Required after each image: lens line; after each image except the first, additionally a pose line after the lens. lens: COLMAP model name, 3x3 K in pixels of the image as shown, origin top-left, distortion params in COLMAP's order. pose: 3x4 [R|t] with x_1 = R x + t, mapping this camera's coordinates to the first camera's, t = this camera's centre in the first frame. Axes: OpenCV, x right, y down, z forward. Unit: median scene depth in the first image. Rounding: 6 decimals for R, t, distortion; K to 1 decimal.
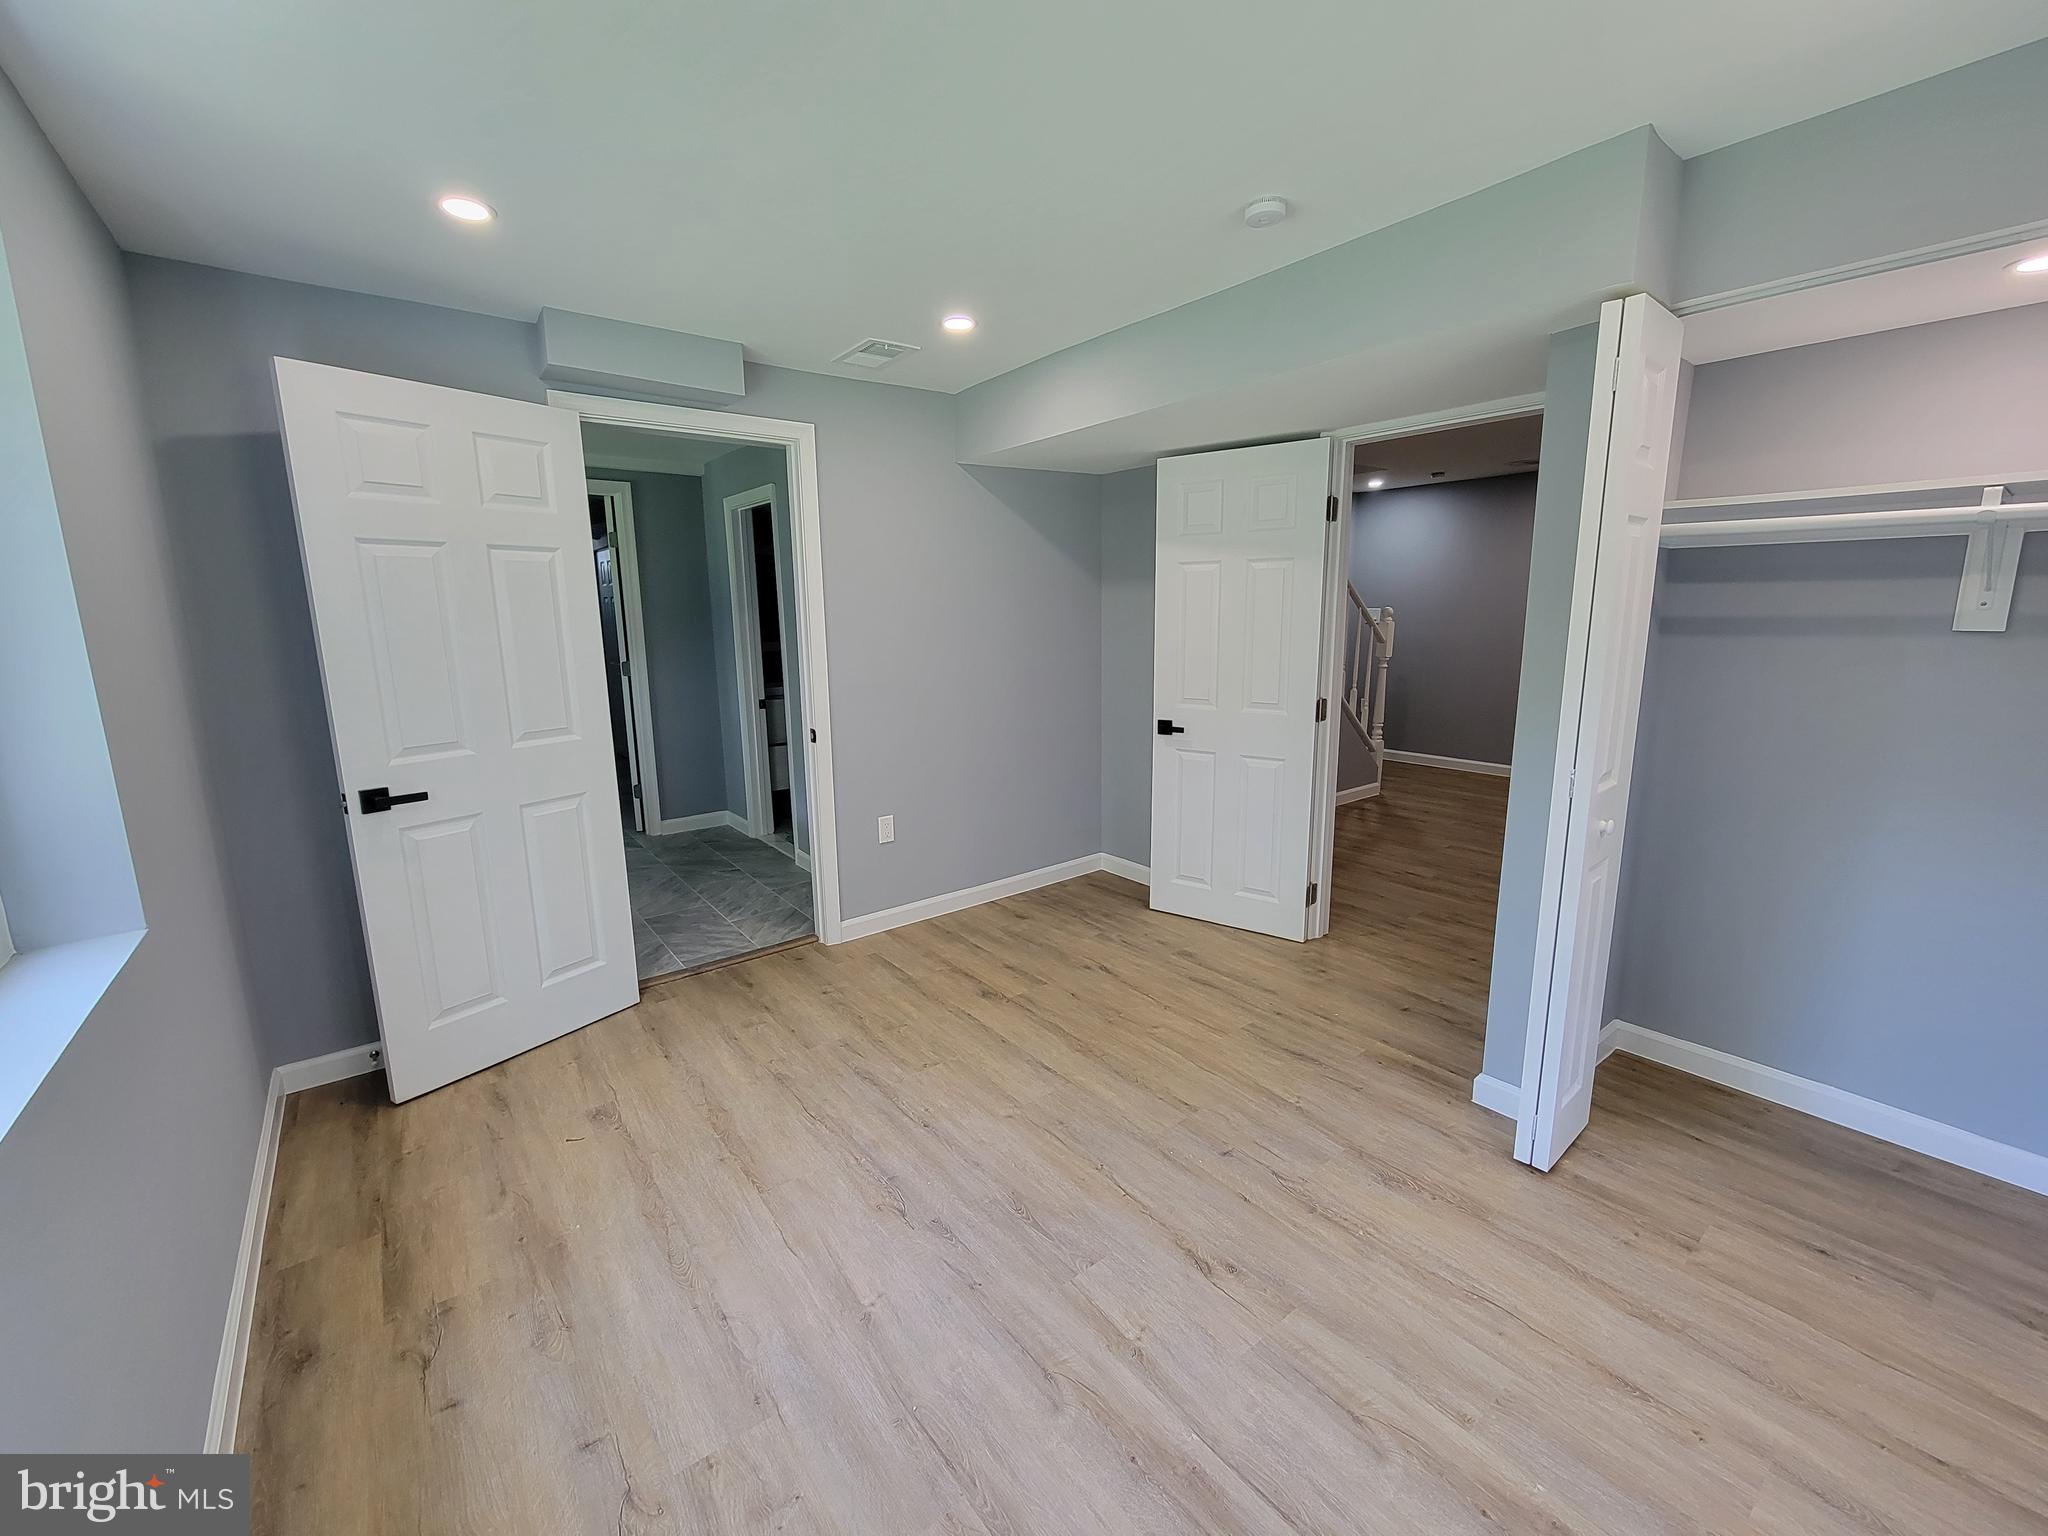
lens RADIAL K [[836.2, 0, 1023.9], [0, 836.2, 762.4], [0, 0, 1]] dist [-0.001325, -0.000930]
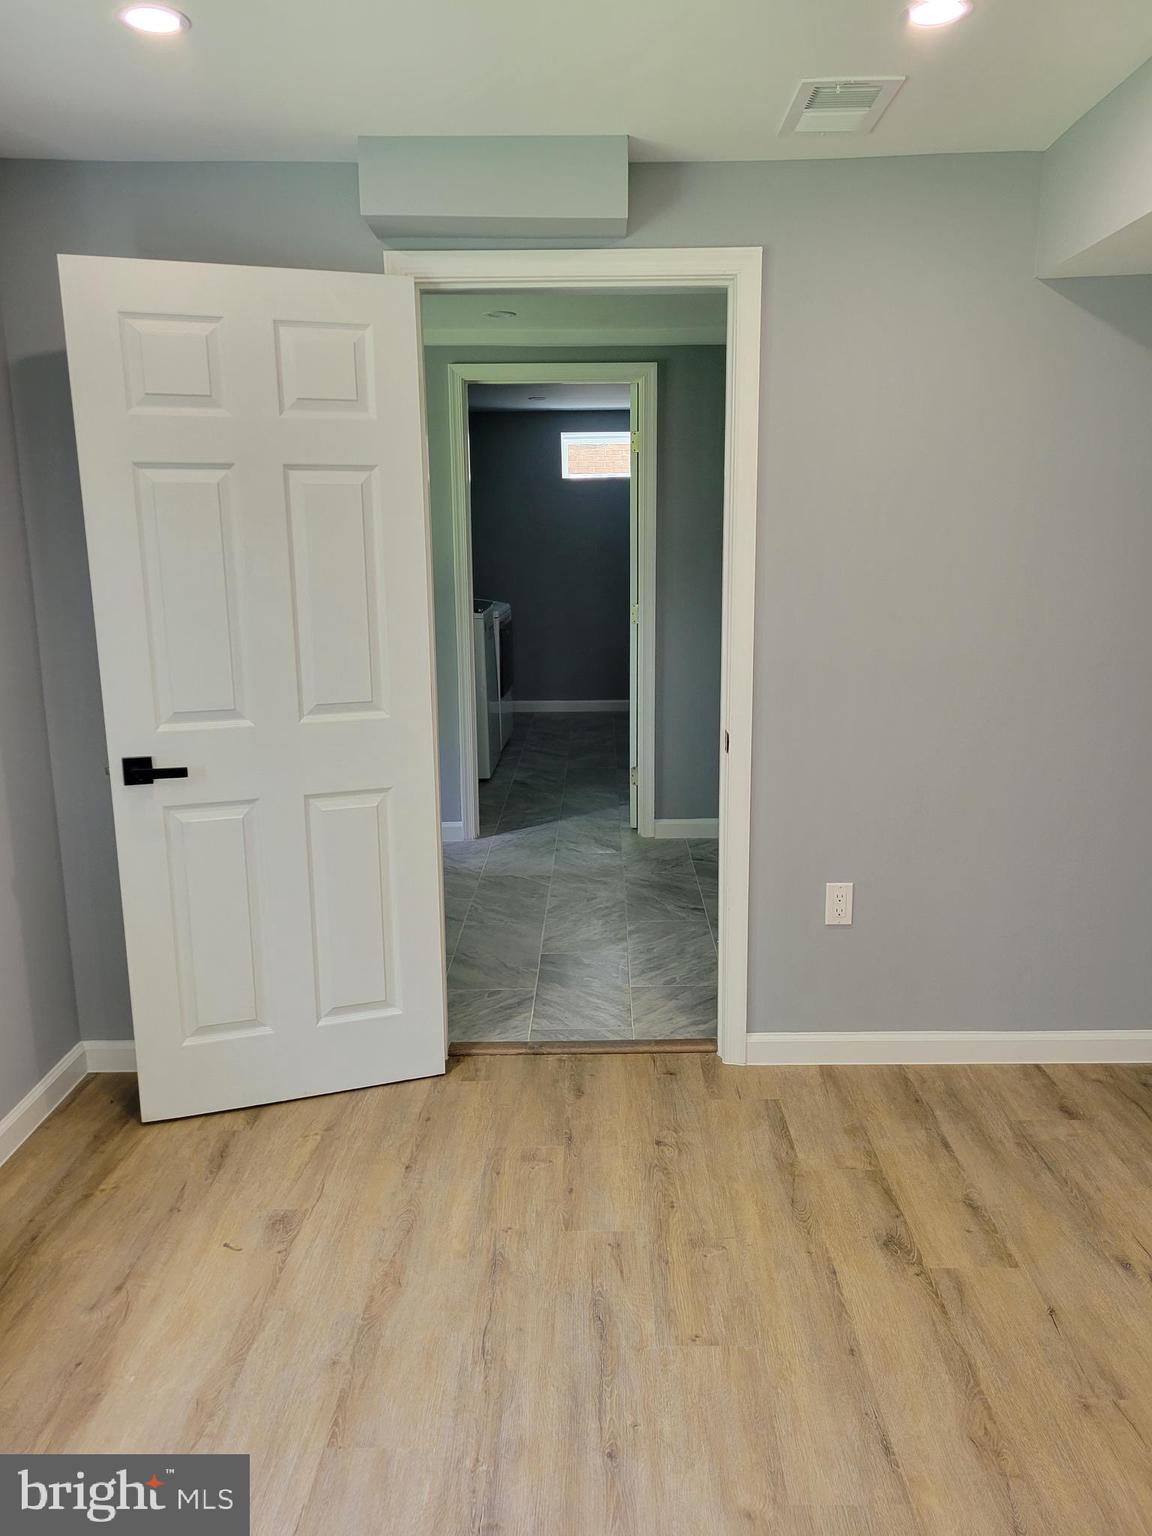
lens RADIAL K [[1141.8, 0, 598.4], [0, 1141.8, 753.5], [0, 0, 1]] dist [0.068861, -0.056253]
pose [[0.784364, 0.124549, -0.607668, 0.269126], [-0.111878, 0.991974, 0.058908, -0.082500], [0.610128, 0.021780, 0.792003, 0.307912]]
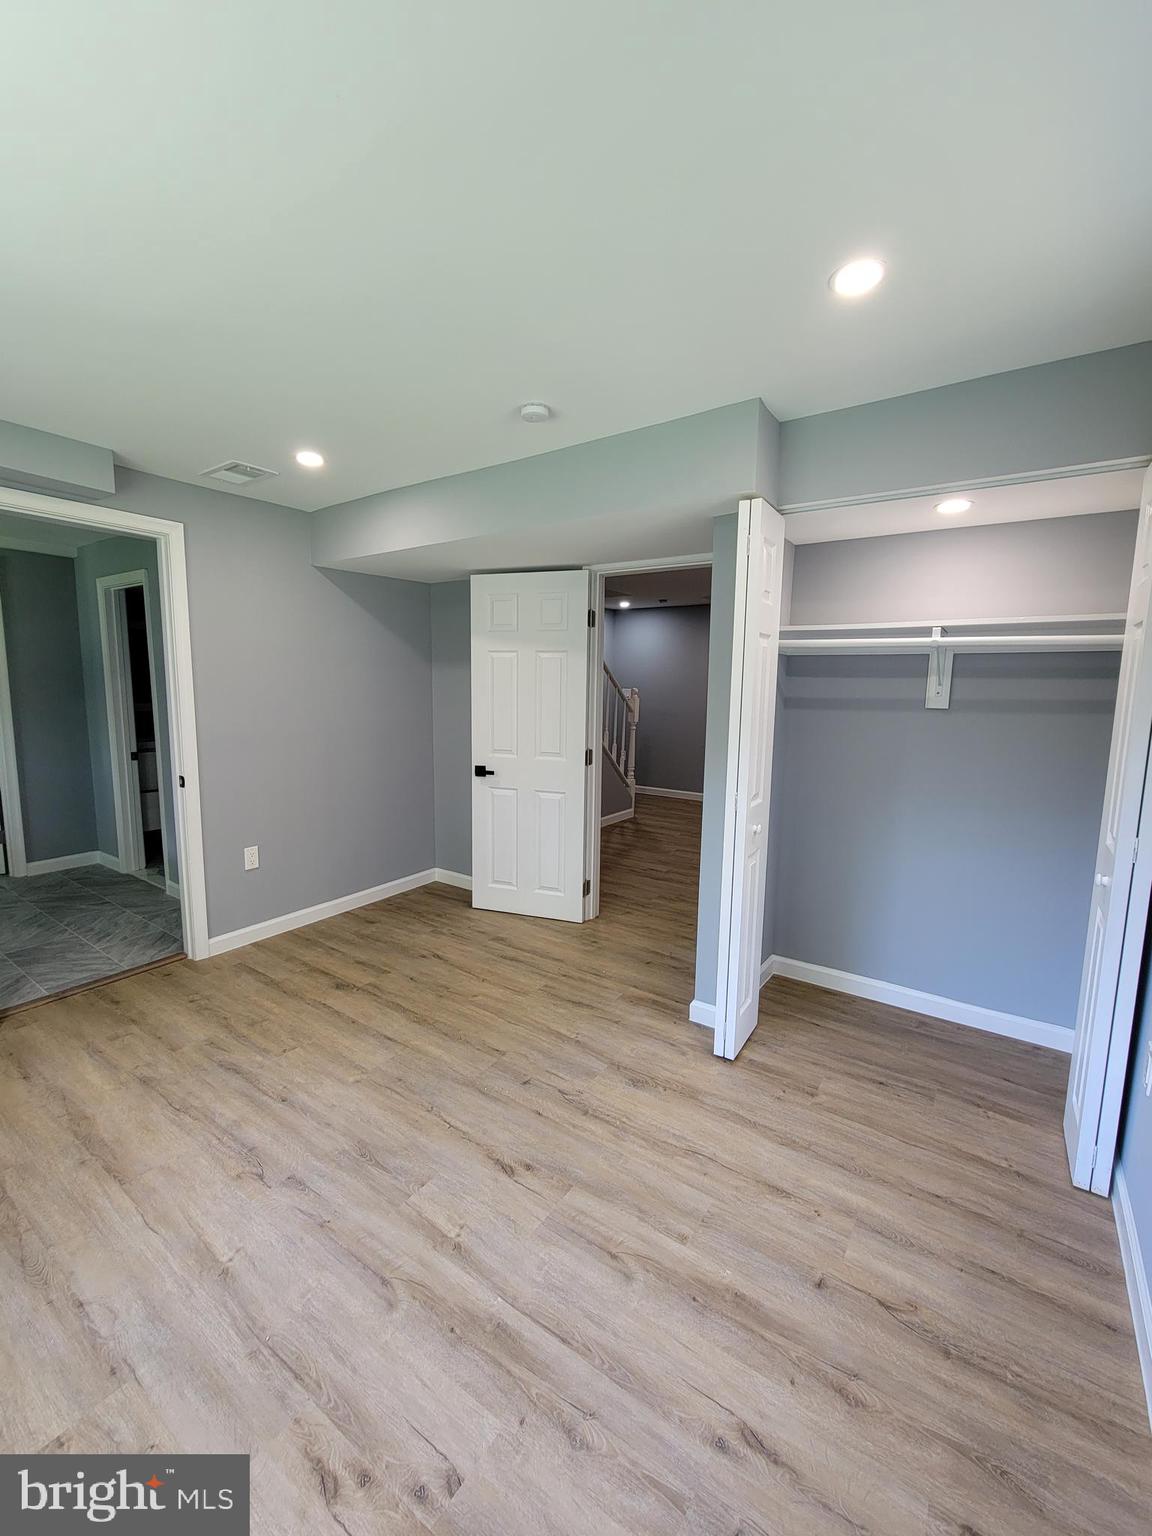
lens RADIAL K [[627.1, 0, 580.1], [0, 627.1, 768.0], [0, 0, 1]] dist [-0.001325, -0.000930]
pose [[0.952477, -0.011464, 0.304395, 0.018614], [0.027261, 0.998490, -0.047696, 0.007765], [-0.303388, 0.053727, 0.951351, -0.017979]]
